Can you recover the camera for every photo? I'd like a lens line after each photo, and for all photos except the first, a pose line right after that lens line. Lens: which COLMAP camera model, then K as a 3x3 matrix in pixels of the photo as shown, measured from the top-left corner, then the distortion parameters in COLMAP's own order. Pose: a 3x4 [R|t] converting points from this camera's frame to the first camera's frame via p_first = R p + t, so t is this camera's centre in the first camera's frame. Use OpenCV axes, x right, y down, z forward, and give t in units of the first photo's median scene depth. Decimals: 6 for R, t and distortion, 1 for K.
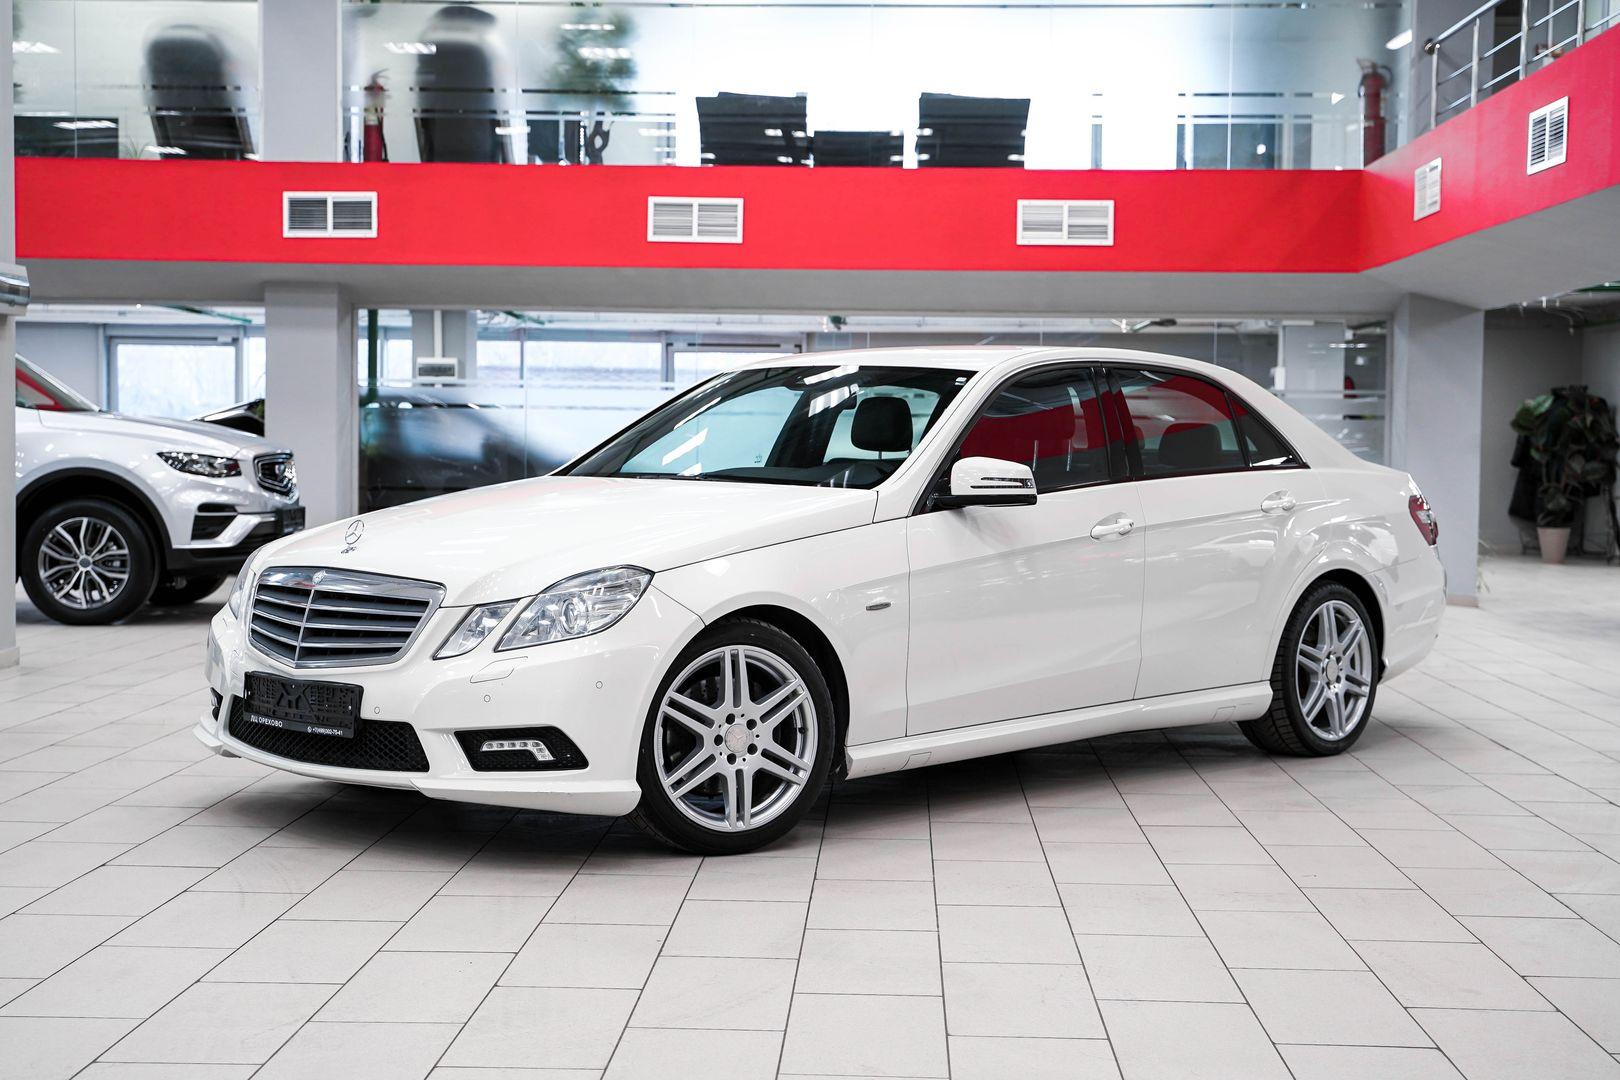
lens RADIAL K [[2287.2, 0, 810.0], [0, 2287.2, 540.0], [0, 0, 1]] dist [0.044683, 0.073643]
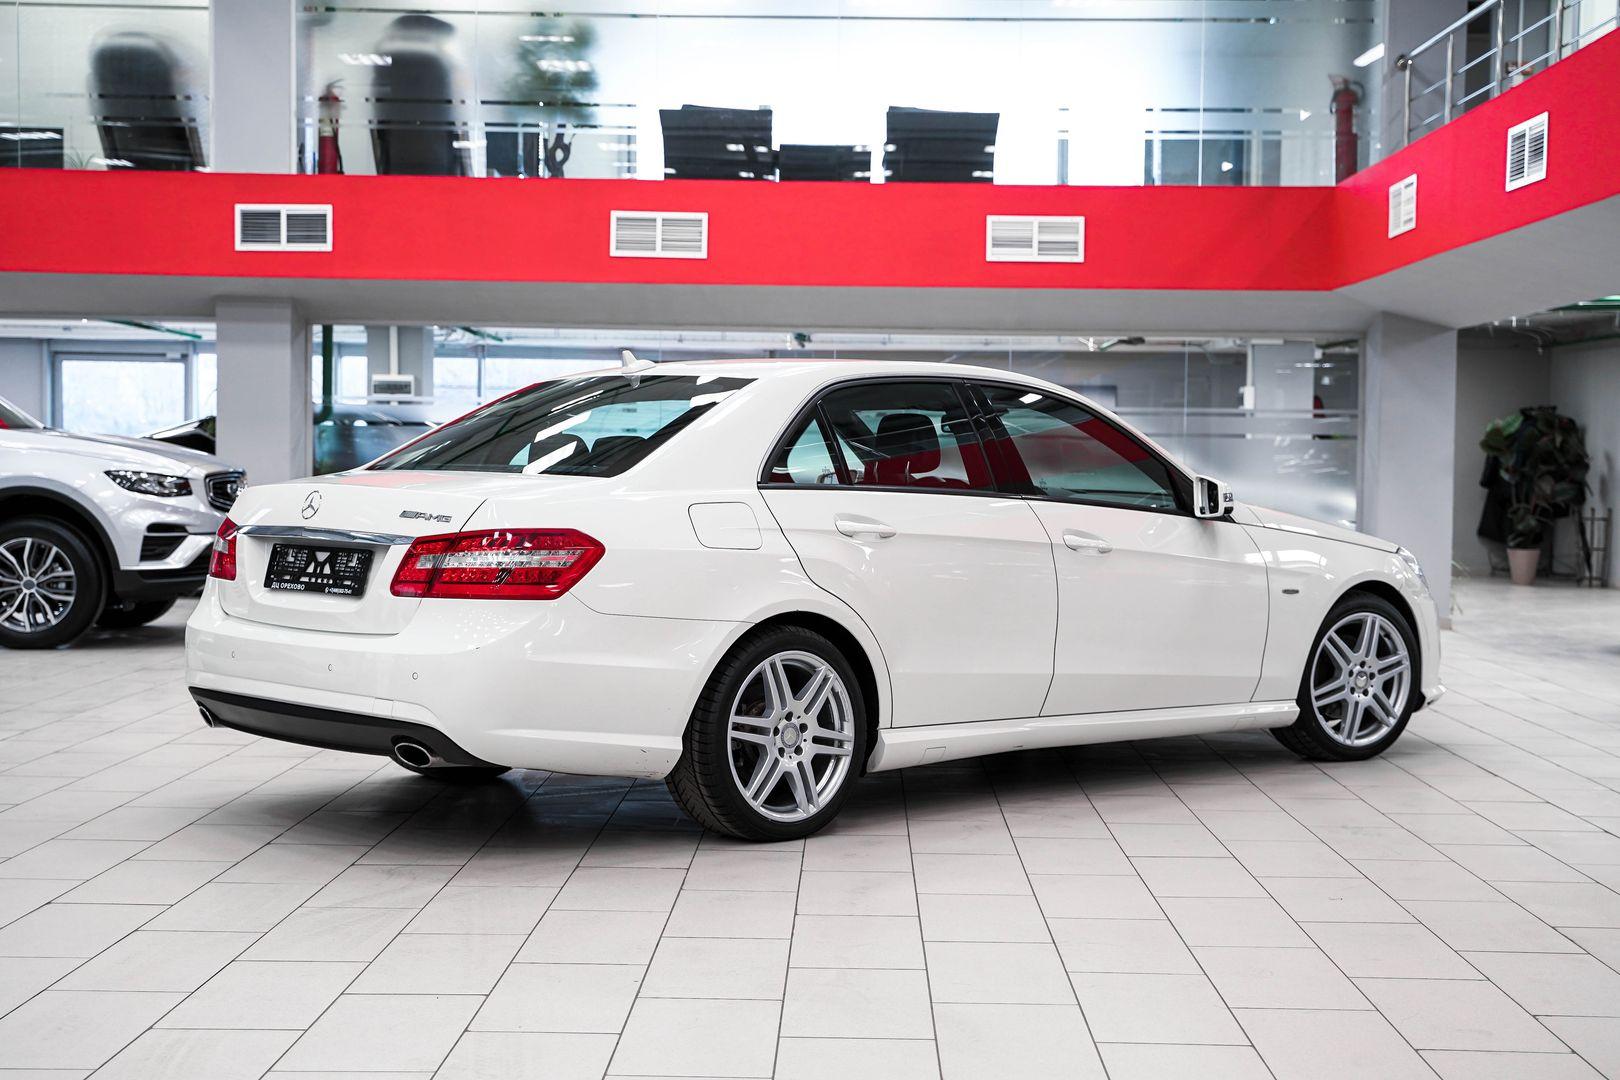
lens RADIAL K [[2308.8, 0, 825.7], [0, 2308.8, 545.1], [0, 0, 1]] dist [0.045255, 0.134402]
pose [[0.999683, 0.000466, 0.025180, -0.003507], [-0.000298, 0.999978, -0.006690, -0.000270], [-0.025183, 0.006680, 0.999661, 0.009595]]
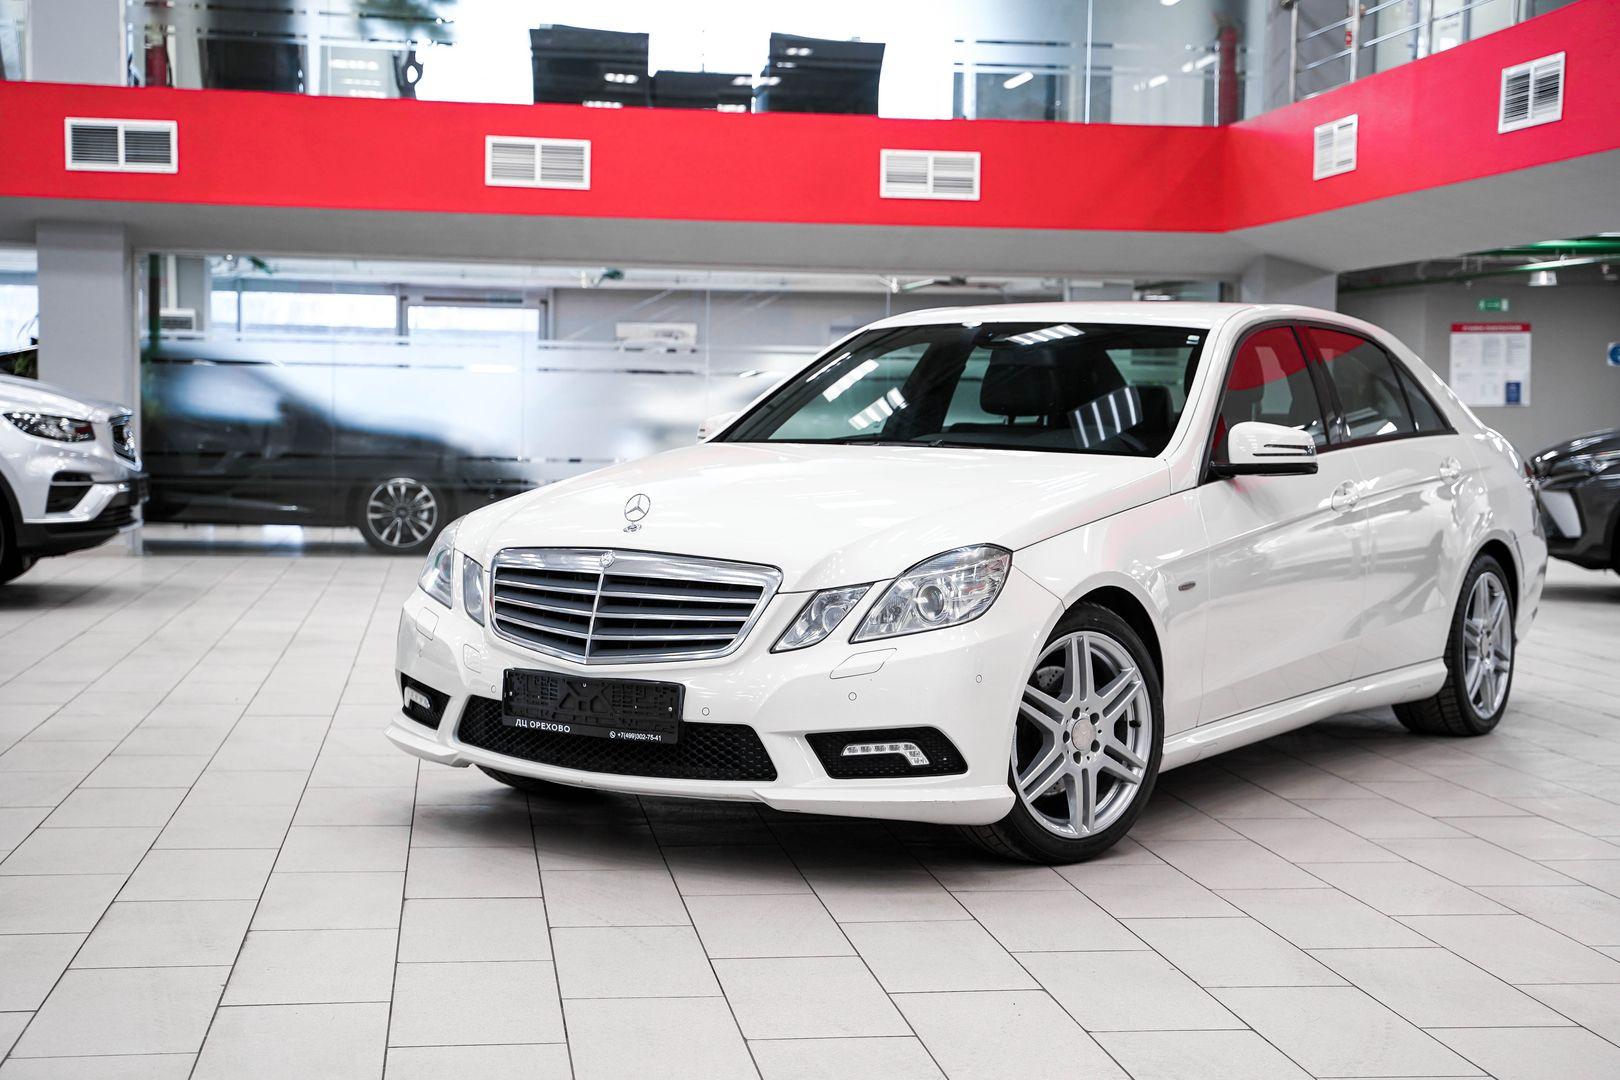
lens RADIAL K [[2355.0, 0, 810.0], [0, 2355.0, 540.0], [0, 0, 1]] dist [0.106222, 0.060078]
pose [[0.982503, -0.007484, 0.186099, -0.120251], [0.004770, 0.999876, 0.015027, -0.001699], [-0.186188, -0.013877, 0.982416, 0.041689]]
